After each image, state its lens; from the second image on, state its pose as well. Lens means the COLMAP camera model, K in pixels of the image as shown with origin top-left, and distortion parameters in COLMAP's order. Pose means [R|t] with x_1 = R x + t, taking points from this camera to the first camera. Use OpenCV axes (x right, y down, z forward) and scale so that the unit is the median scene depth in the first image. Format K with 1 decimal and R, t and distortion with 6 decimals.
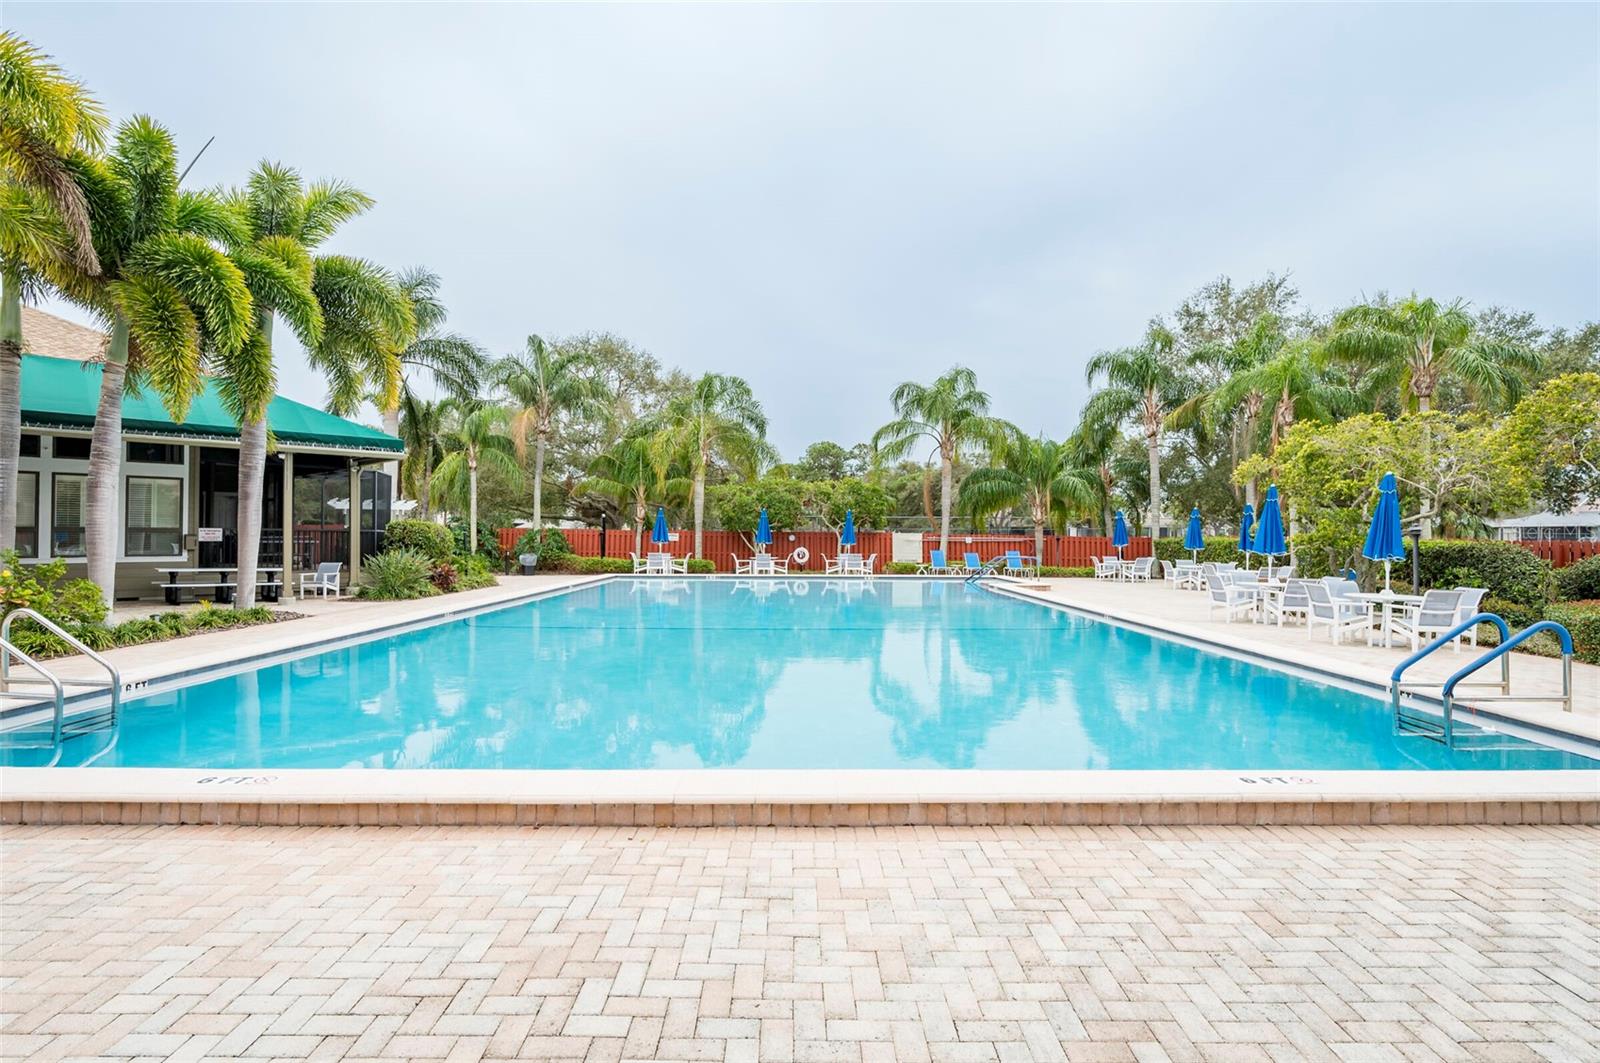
lens RADIAL K [[804.8, 0, 800.0], [0, 804.8, 531.5], [0, 0, 1]] dist [0.002793, -0.023053]
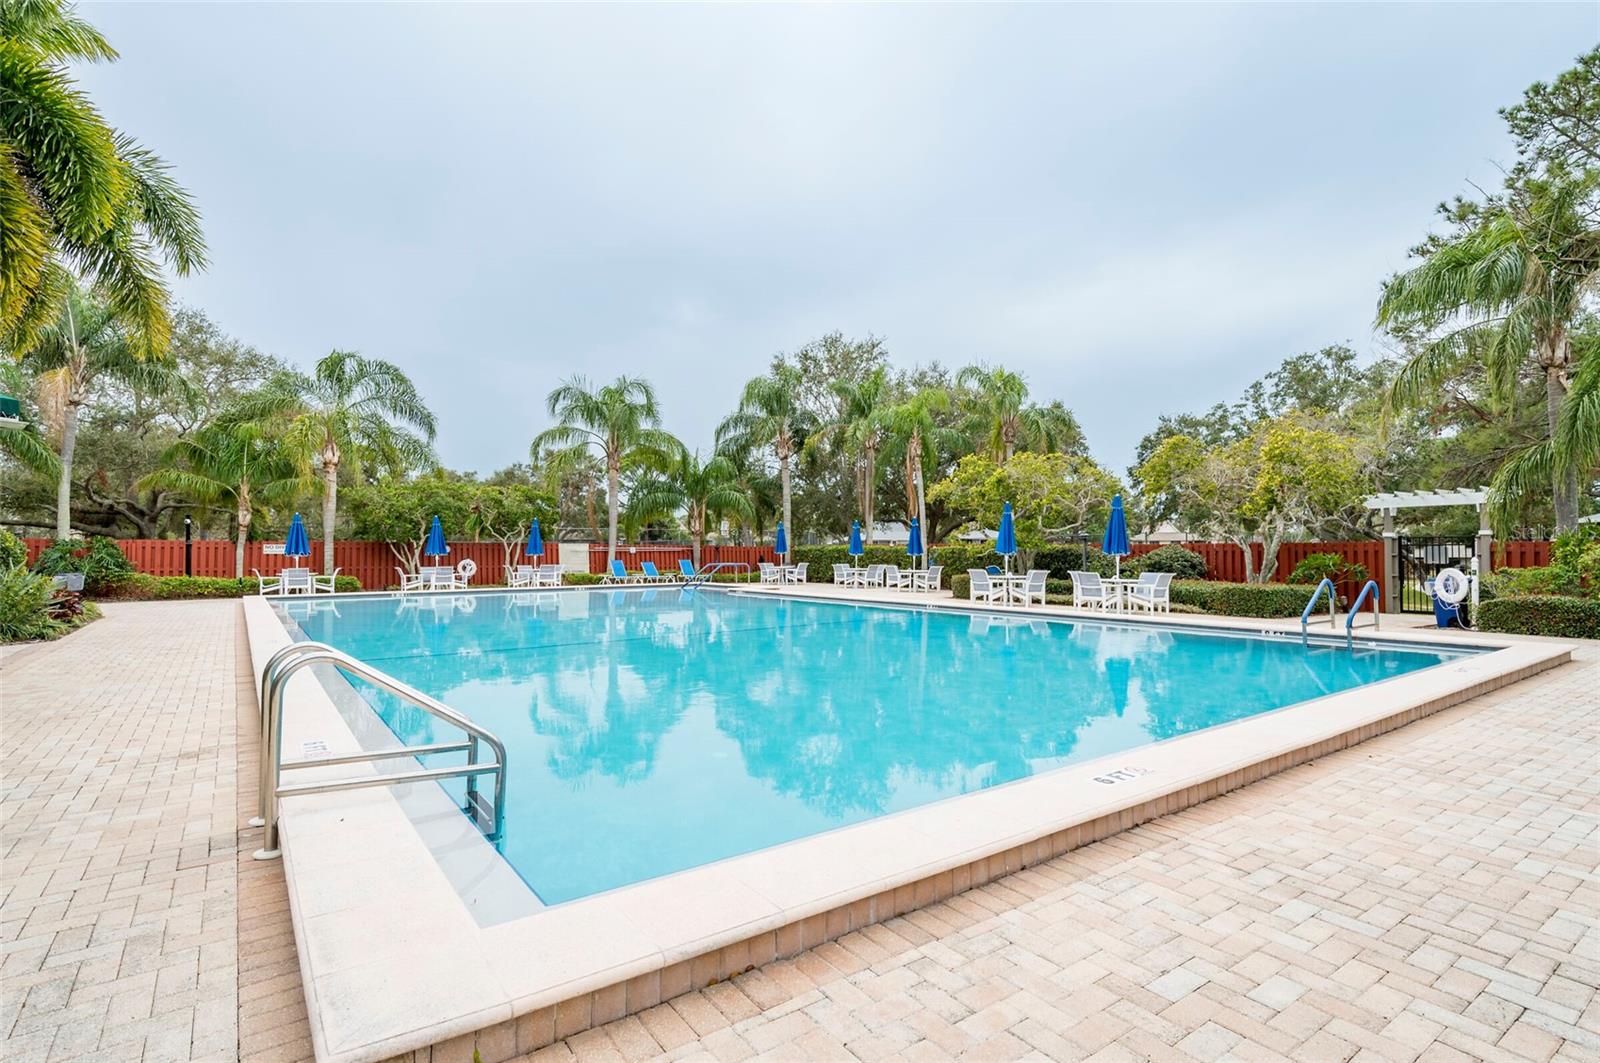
lens RADIAL K [[797.0, 0, 800.0], [0, 797.0, 531.5], [0, 0, 1]] dist [0.018903, -0.000158]
pose [[0.821484, 0.006515, 0.570195, -0.204210], [0.001405, 0.999909, -0.013448, 0.001173], [-0.570230, 0.011848, 0.821399, 0.049137]]
